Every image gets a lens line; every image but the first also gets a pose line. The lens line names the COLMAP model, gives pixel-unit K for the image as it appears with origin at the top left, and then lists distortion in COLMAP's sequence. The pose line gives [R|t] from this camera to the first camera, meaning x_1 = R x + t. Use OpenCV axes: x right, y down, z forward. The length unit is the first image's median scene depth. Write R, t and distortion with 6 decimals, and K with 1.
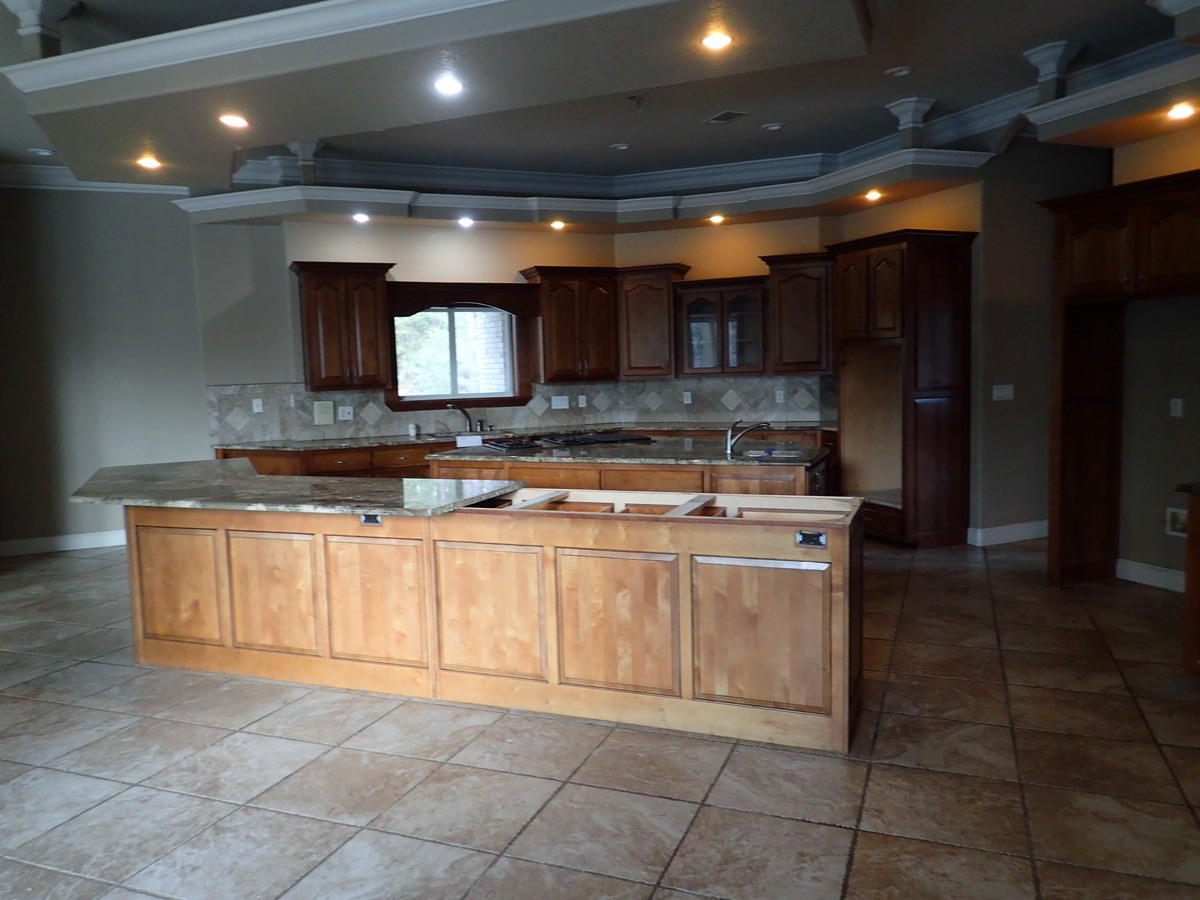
lens RADIAL K [[892.6, 0, 602.4], [0, 892.6, 444.2], [0, 0, 1]] dist [0.000454, -0.002041]
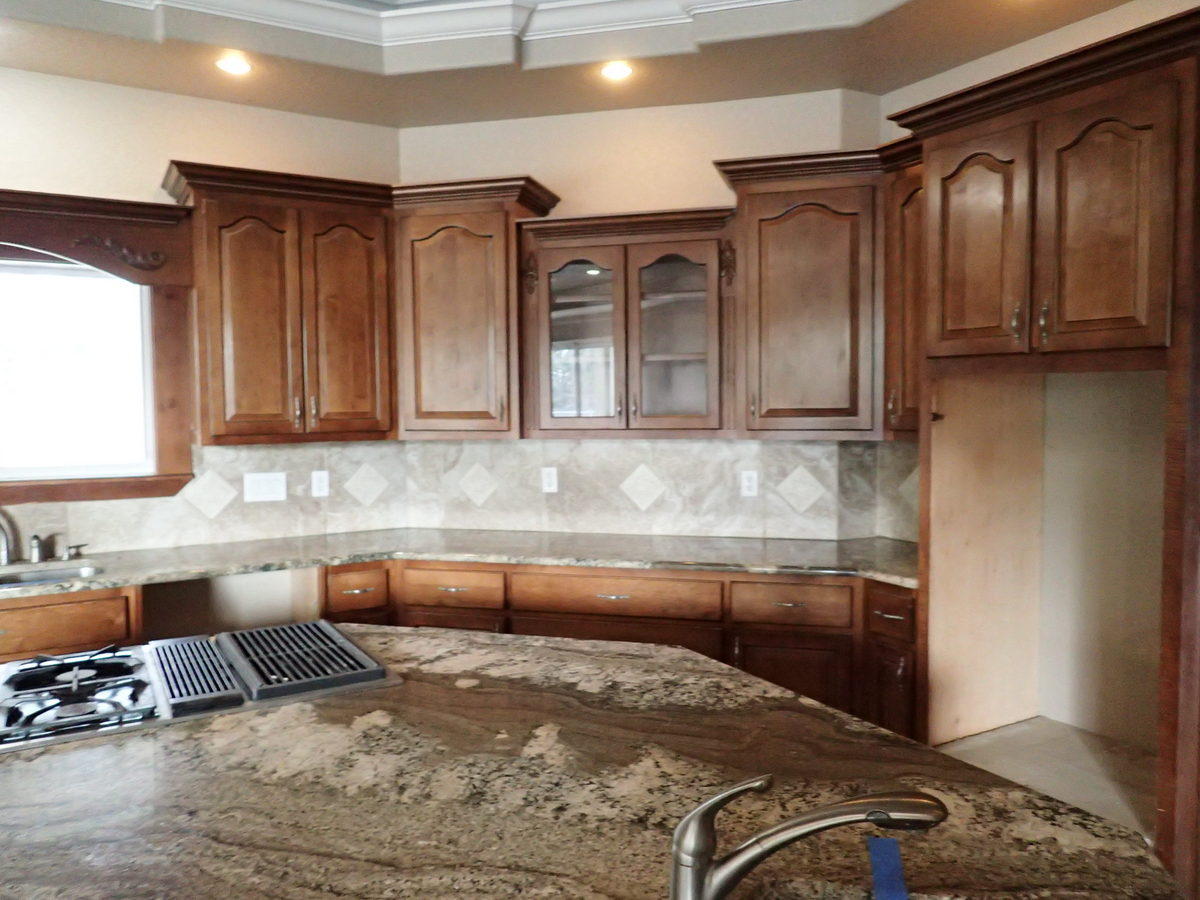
lens RADIAL K [[892.6, 0, 600.0], [0, 892.6, 446.0], [0, 0, 1]] dist [0.000454, -0.002041]
pose [[0.993260, 0.015463, 0.114869, 0.069716], [-0.011333, 0.999268, -0.036525, -0.054325], [-0.115349, 0.034977, 0.992709, 0.550978]]
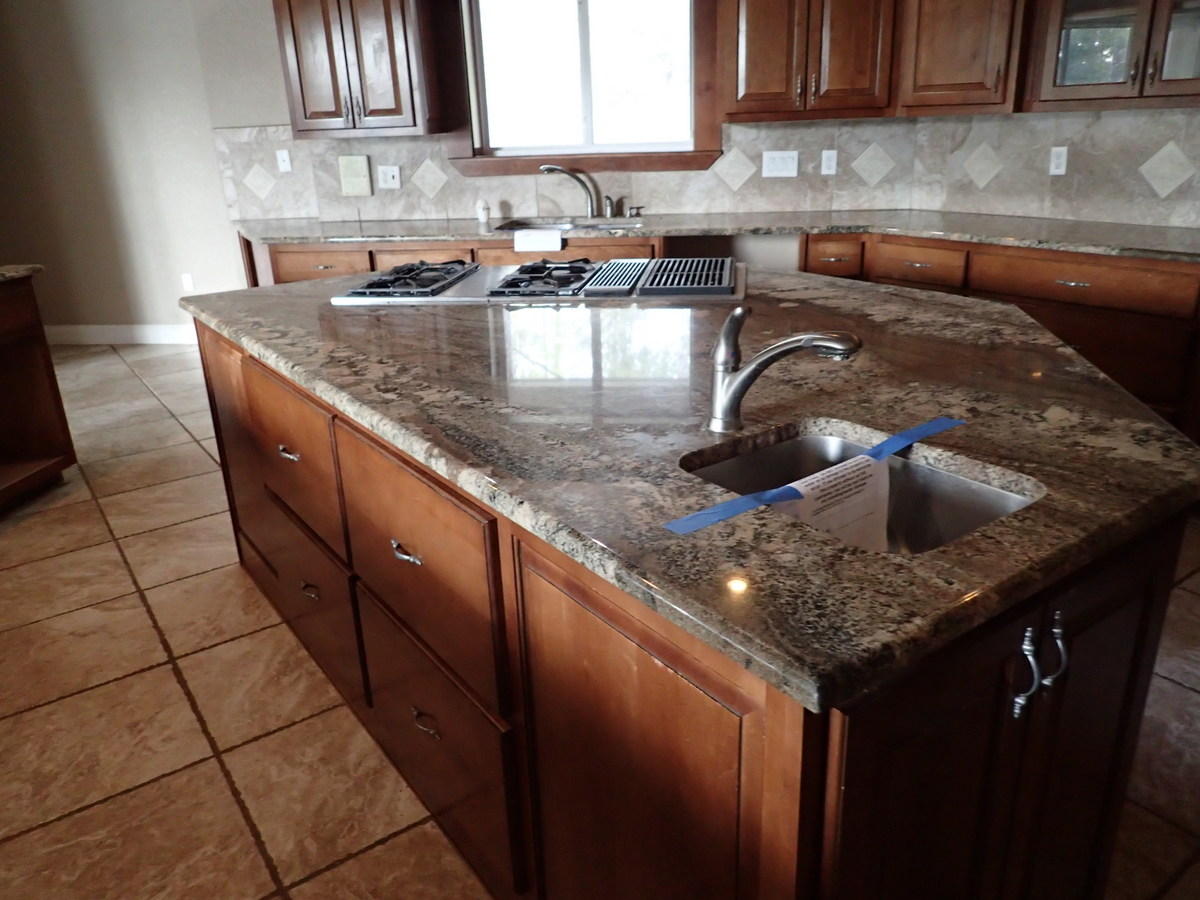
lens RADIAL K [[892.6, 0, 599.7], [0, 892.6, 449.6], [0, 0, 1]] dist [0.000454, -0.002041]
pose [[0.831190, 0.192814, -0.521484, 0.168092], [-0.035526, 0.954442, 0.296273, -0.039584], [0.554852, -0.227733, 0.800173, 0.514526]]
